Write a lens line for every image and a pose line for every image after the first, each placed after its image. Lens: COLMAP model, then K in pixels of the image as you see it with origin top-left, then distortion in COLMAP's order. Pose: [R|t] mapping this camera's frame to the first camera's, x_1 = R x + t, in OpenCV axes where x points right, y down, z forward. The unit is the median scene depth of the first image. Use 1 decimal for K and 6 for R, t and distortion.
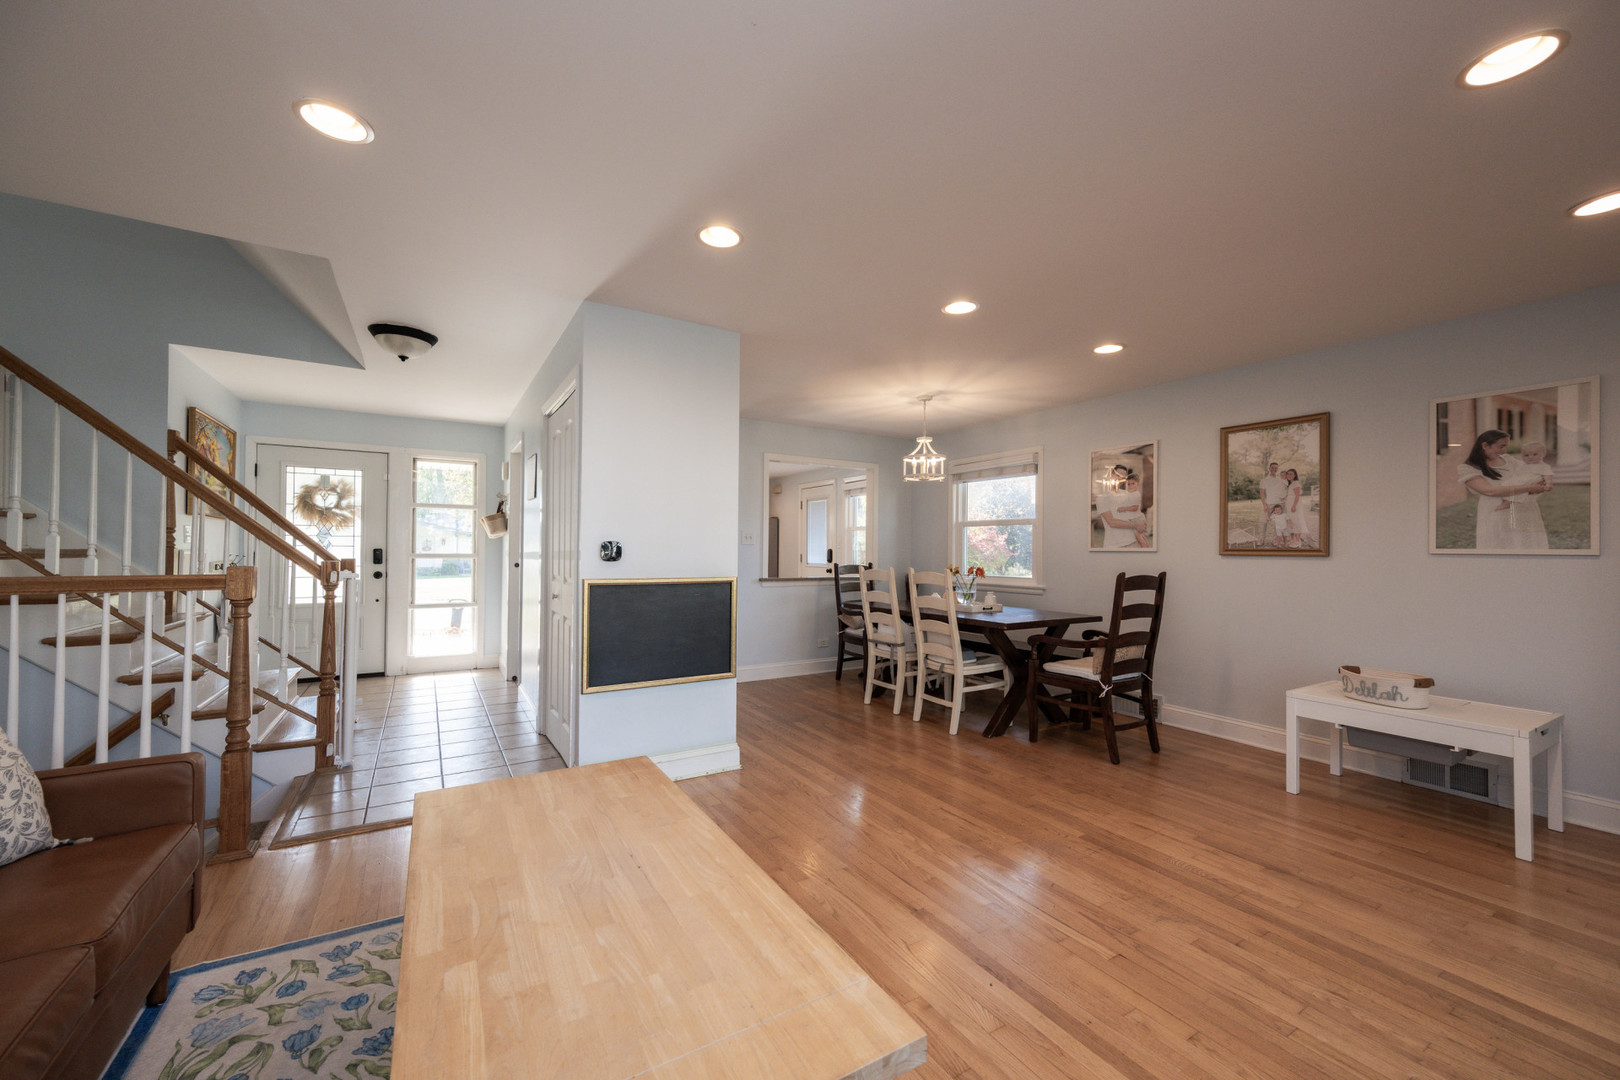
lens RADIAL K [[633.5, 0, 814.1], [0, 633.5, 544.5], [0, 0, 1]] dist [0.011806, -0.000428]
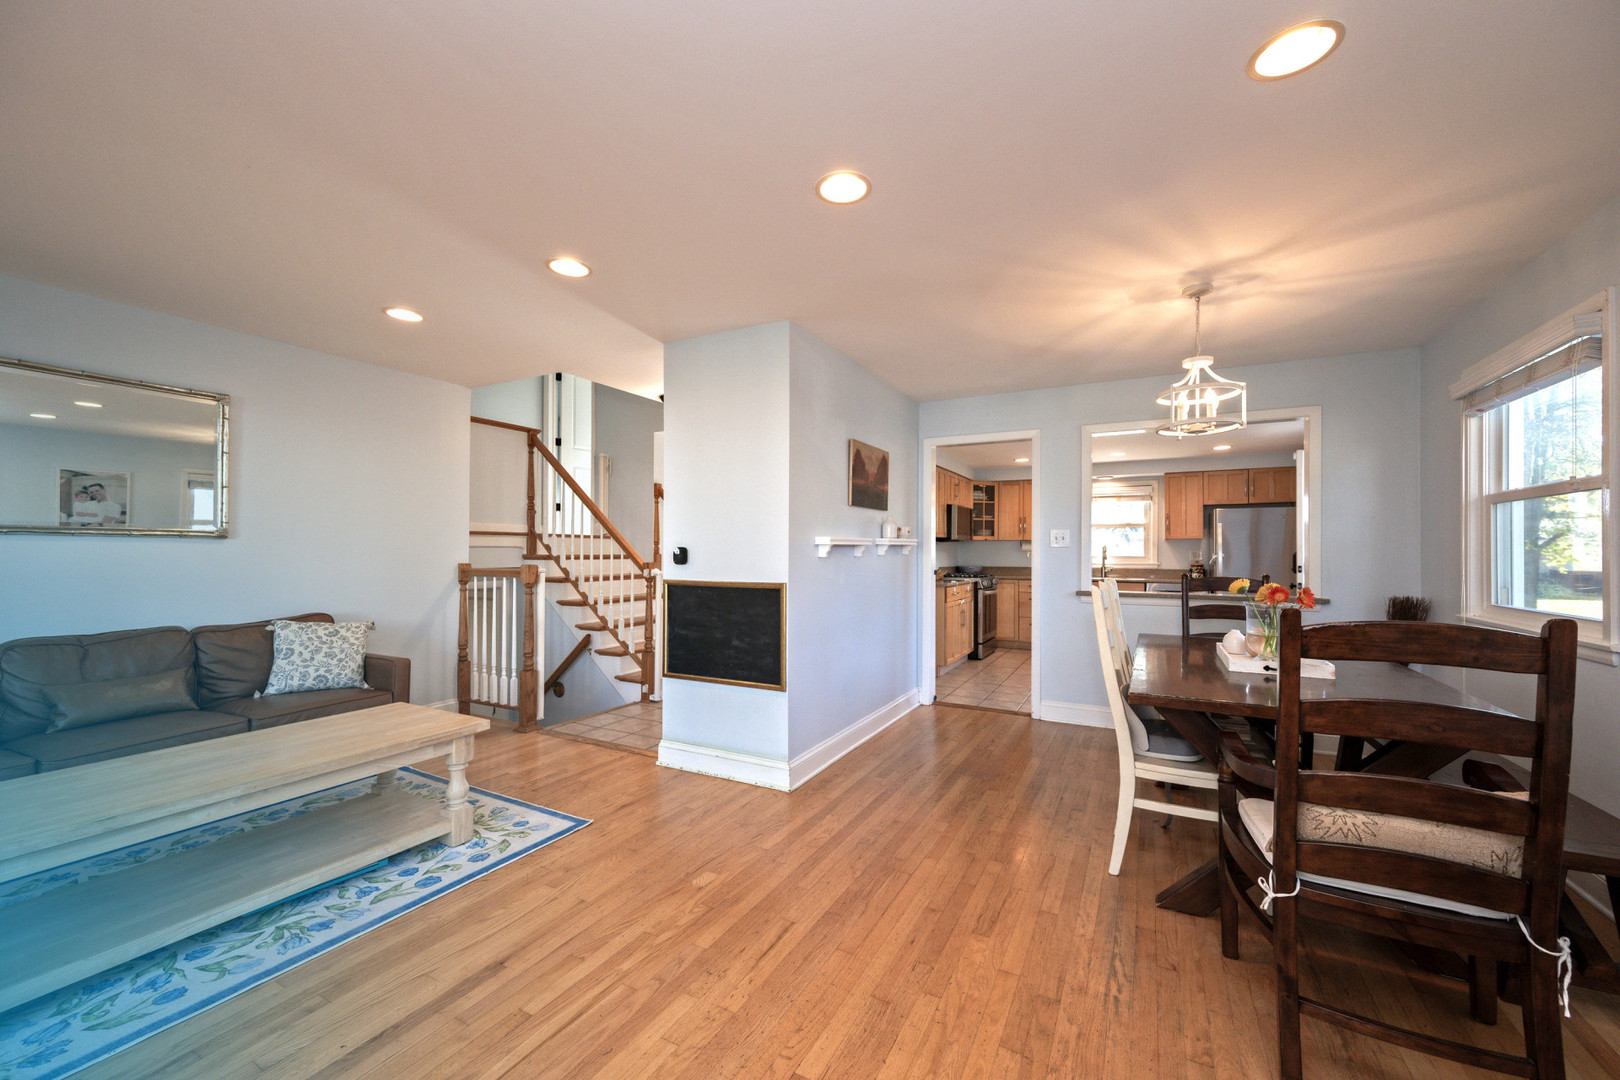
lens RADIAL K [[633.5, 0, 809.5], [0, 633.5, 546.2], [0, 0, 1]] dist [0.011806, -0.000428]
pose [[0.506567, -0.012051, -0.862117, 0.588191], [0.009097, 0.999921, -0.008633, 0.004762], [0.862153, -0.003469, 0.506636, 0.475065]]
